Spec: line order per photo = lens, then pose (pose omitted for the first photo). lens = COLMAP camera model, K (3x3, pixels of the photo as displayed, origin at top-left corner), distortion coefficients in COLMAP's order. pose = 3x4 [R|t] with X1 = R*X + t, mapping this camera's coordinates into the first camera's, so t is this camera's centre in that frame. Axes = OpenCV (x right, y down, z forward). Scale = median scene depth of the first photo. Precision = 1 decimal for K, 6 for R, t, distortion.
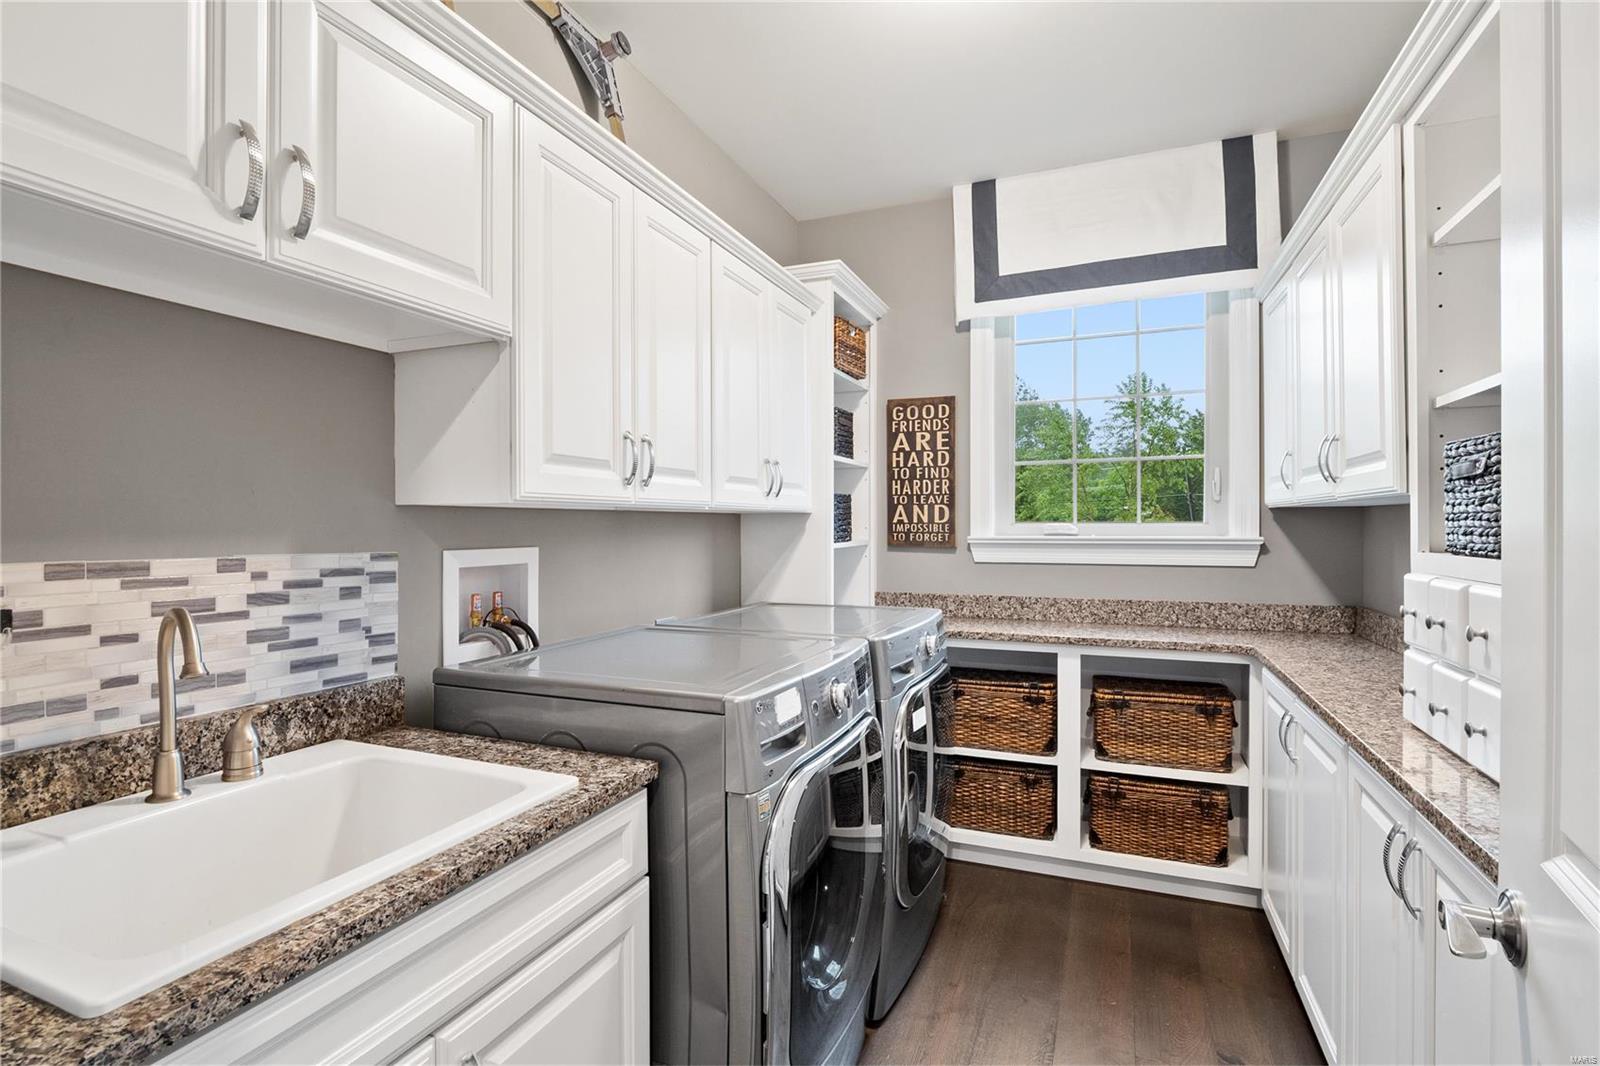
lens RADIAL K [[758.3, 0, 788.7], [0, 758.3, 531.5], [0, 0, 1]] dist [-0.013287, 0.000684]
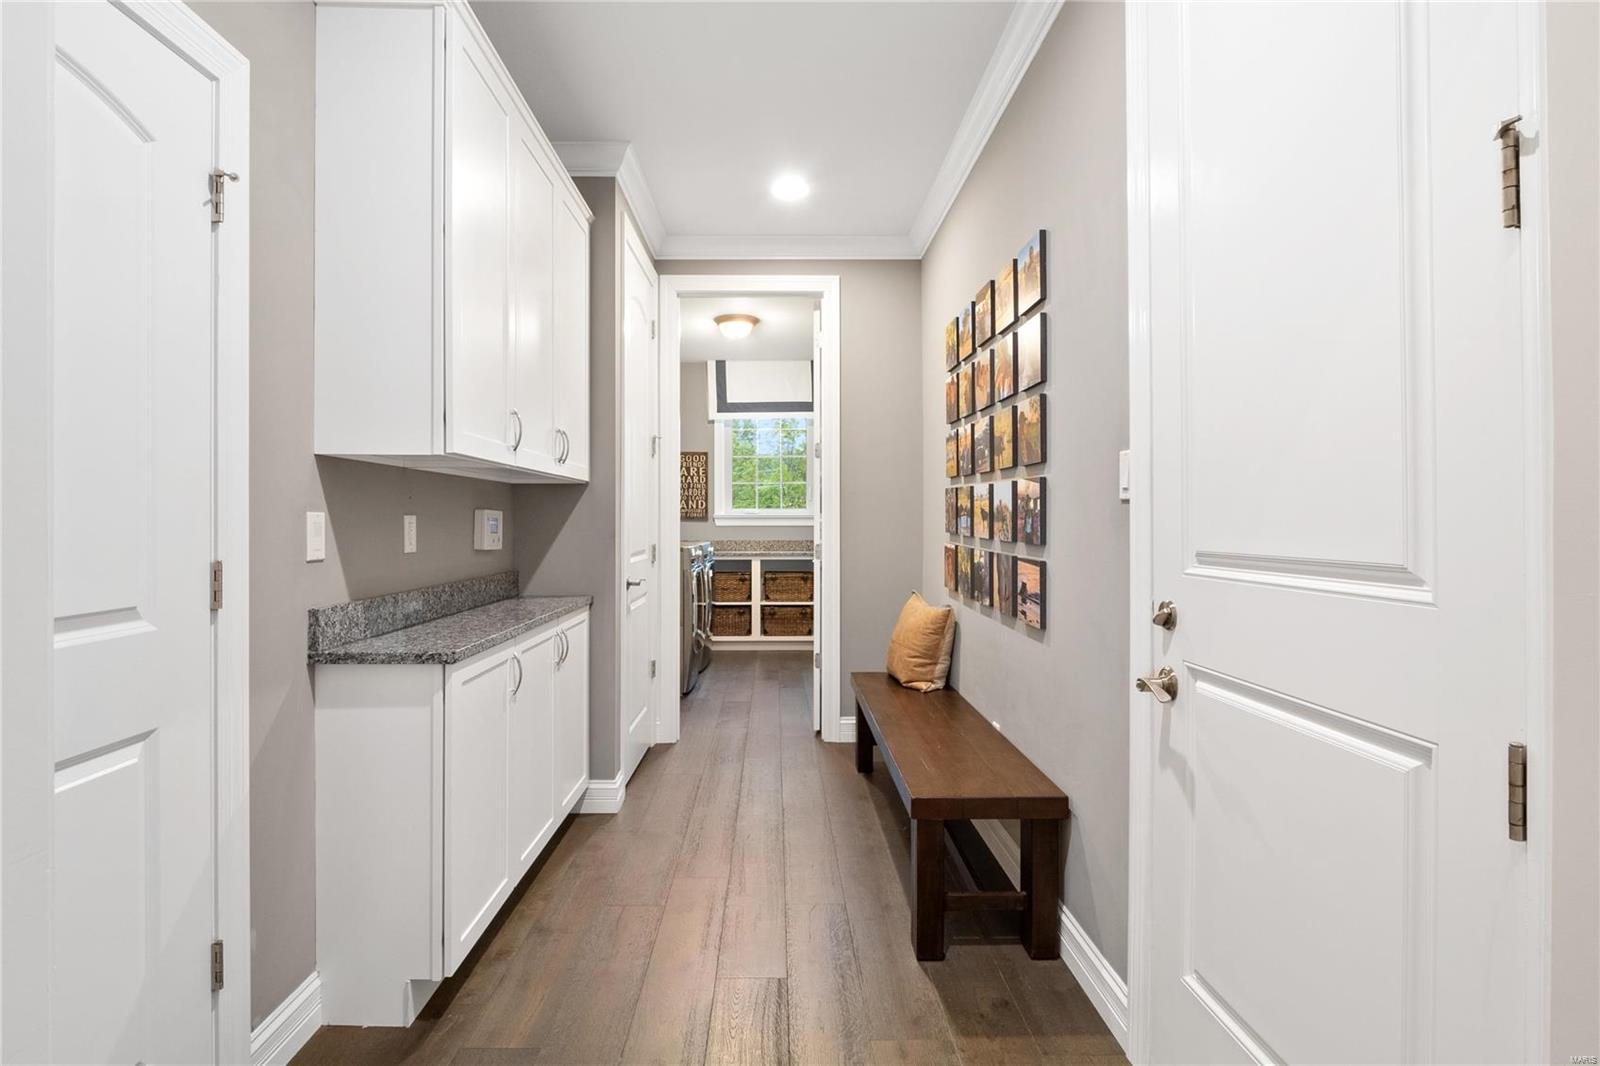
lens RADIAL K [[758.3, 0, 796.0], [0, 758.3, 521.2], [0, 0, 1]] dist [-0.013287, 0.000684]
pose [[0.917461, -0.005368, 0.397789, -0.494404], [0.001675, 0.999952, 0.009630, 0.005625], [-0.397822, -0.008169, 0.917426, -1.326307]]
